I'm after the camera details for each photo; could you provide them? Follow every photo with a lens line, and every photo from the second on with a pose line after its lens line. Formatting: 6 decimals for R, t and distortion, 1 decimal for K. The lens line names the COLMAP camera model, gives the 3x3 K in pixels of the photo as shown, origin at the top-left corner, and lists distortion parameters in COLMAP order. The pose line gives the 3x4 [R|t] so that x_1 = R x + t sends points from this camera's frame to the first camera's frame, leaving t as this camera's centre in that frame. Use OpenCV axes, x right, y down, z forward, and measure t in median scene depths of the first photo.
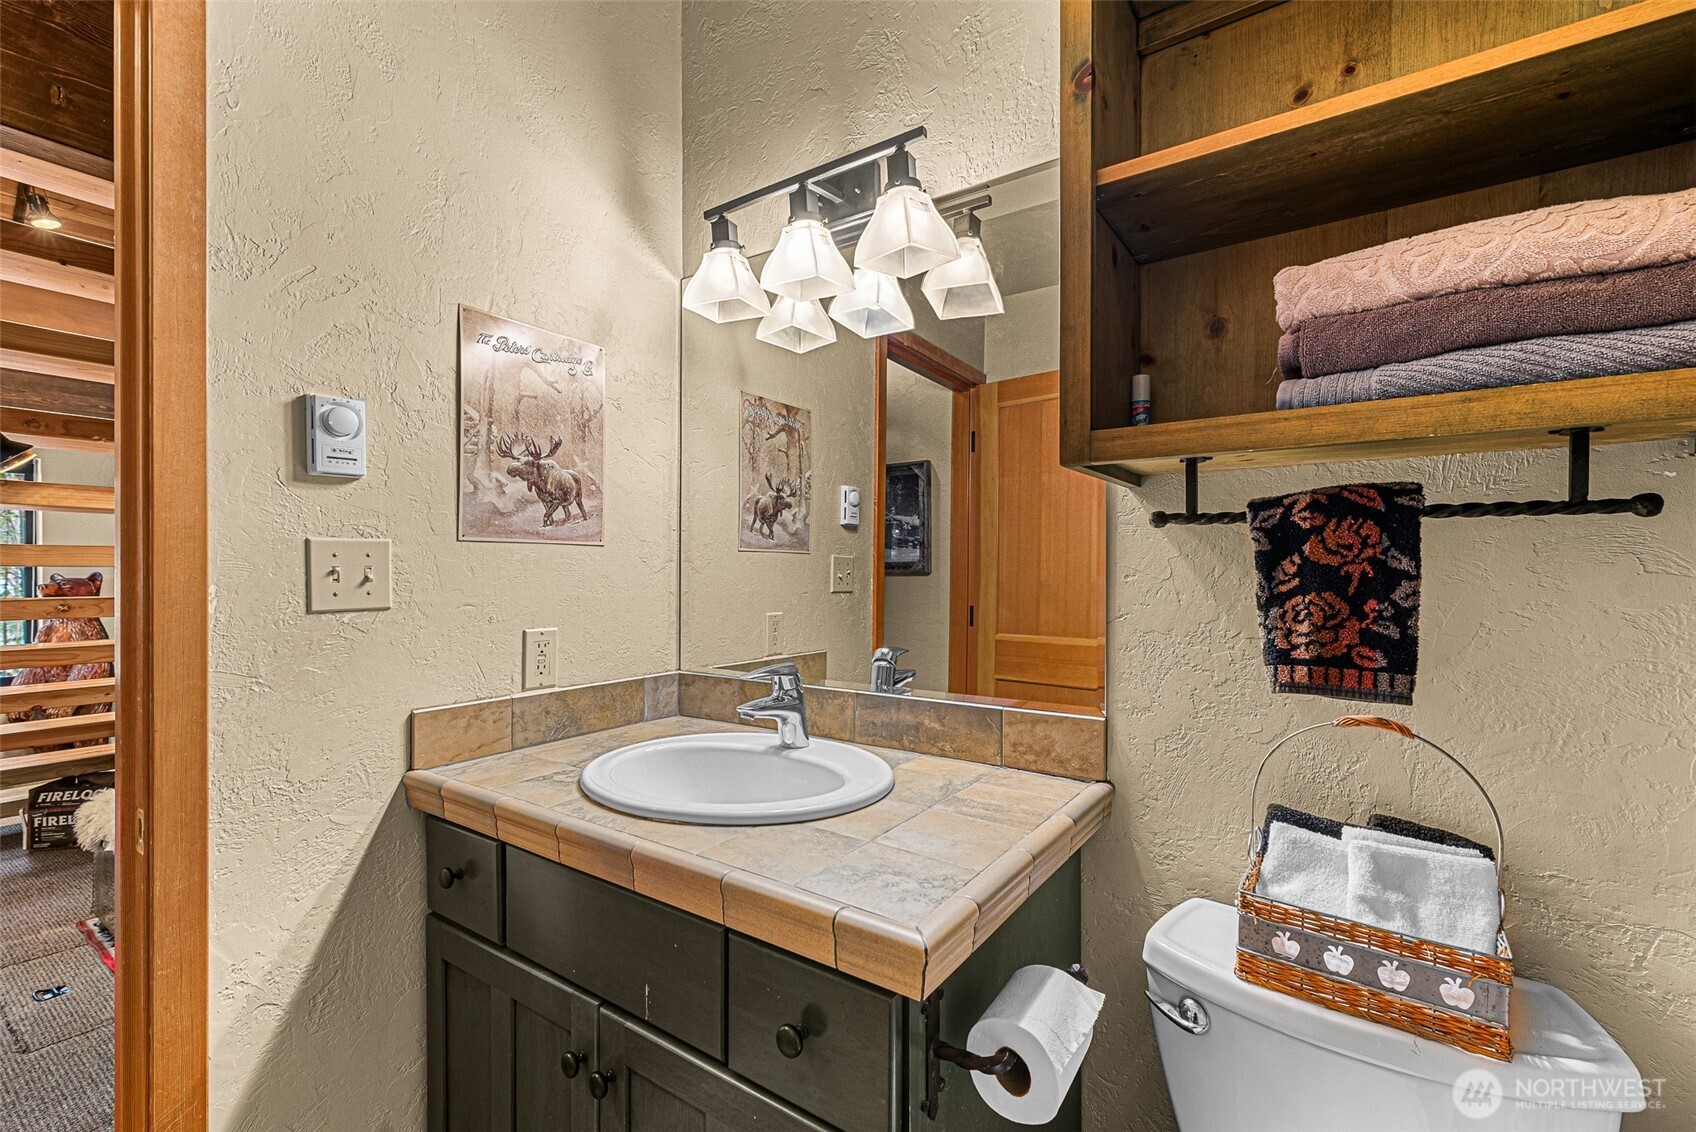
lens RADIAL K [[737.6, 0, 858.7], [0, 737.6, 568.5], [0, 0, 1]] dist [0.003073, -0.000261]
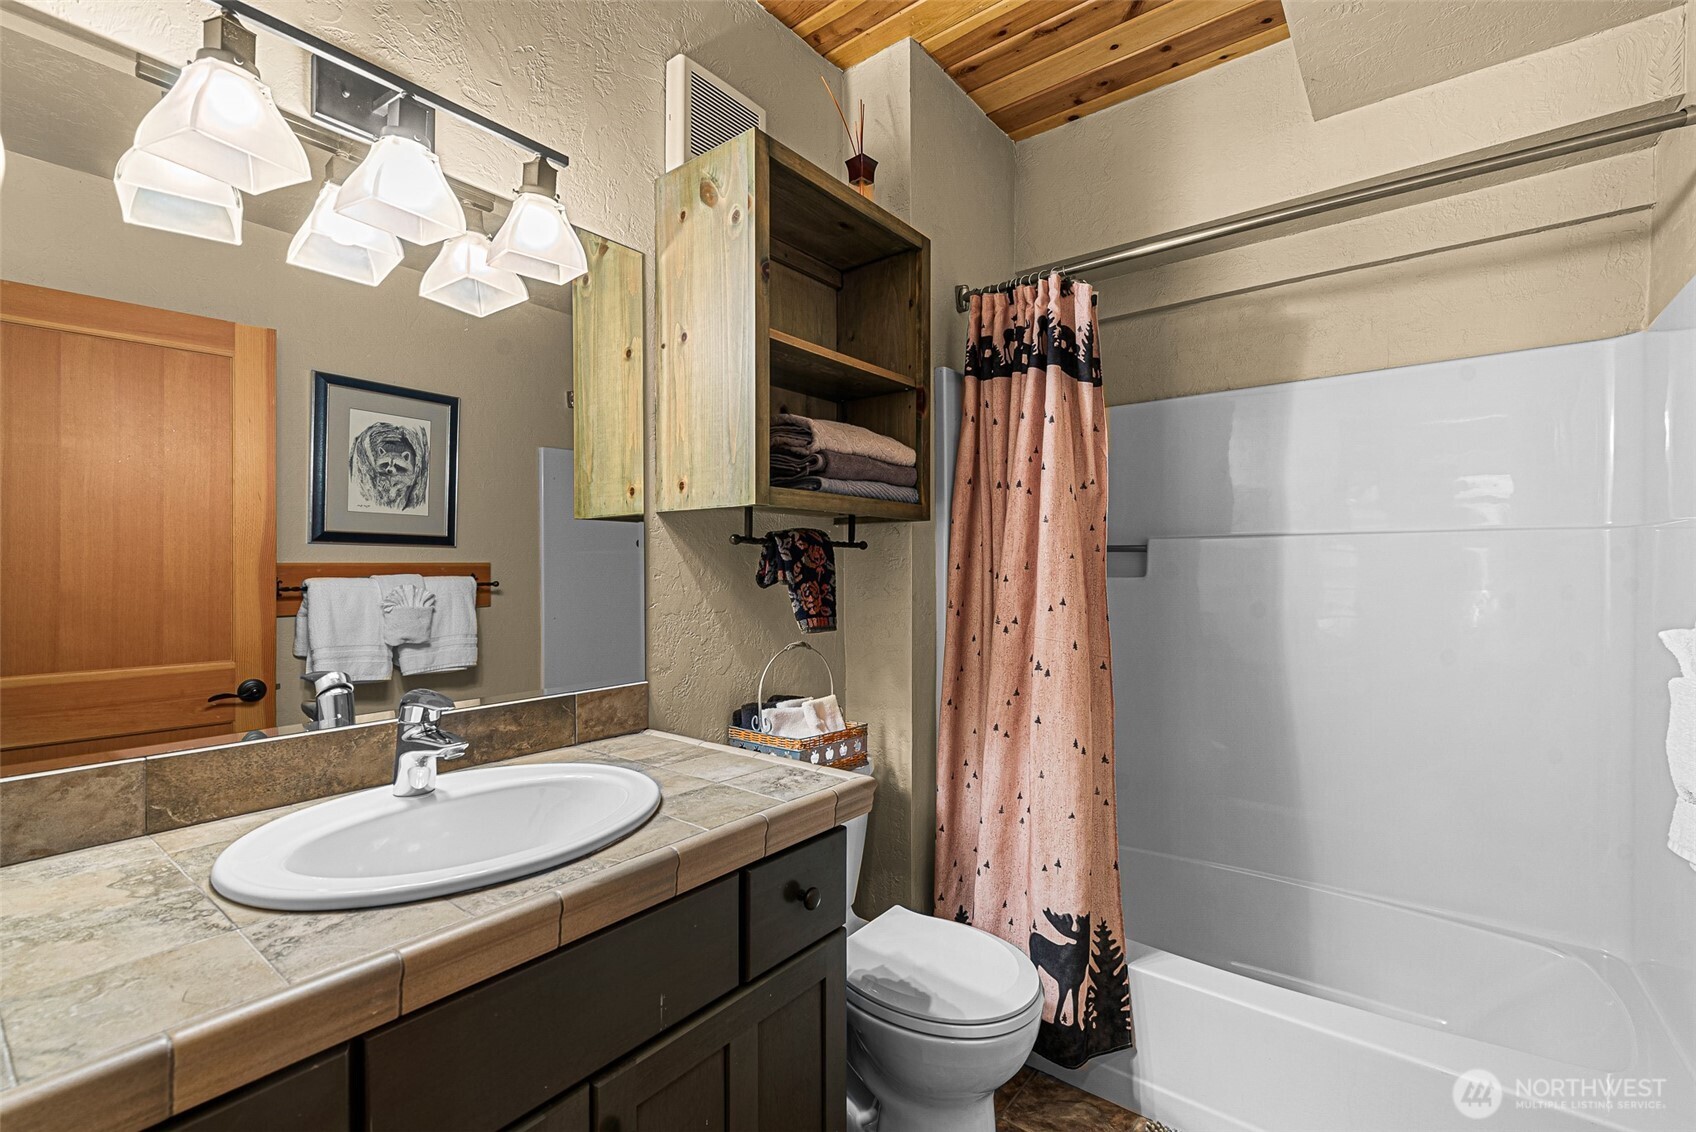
lens RADIAL K [[737.6, 0, 858.7], [0, 737.6, 568.5], [0, 0, 1]] dist [0.003073, -0.000261]
pose [[0.050649, -0.000504, 0.998716, -1.264124], [0.003091, 0.999995, 0.000348, -0.003209], [-0.998712, 0.003069, 0.050650, 0.693189]]
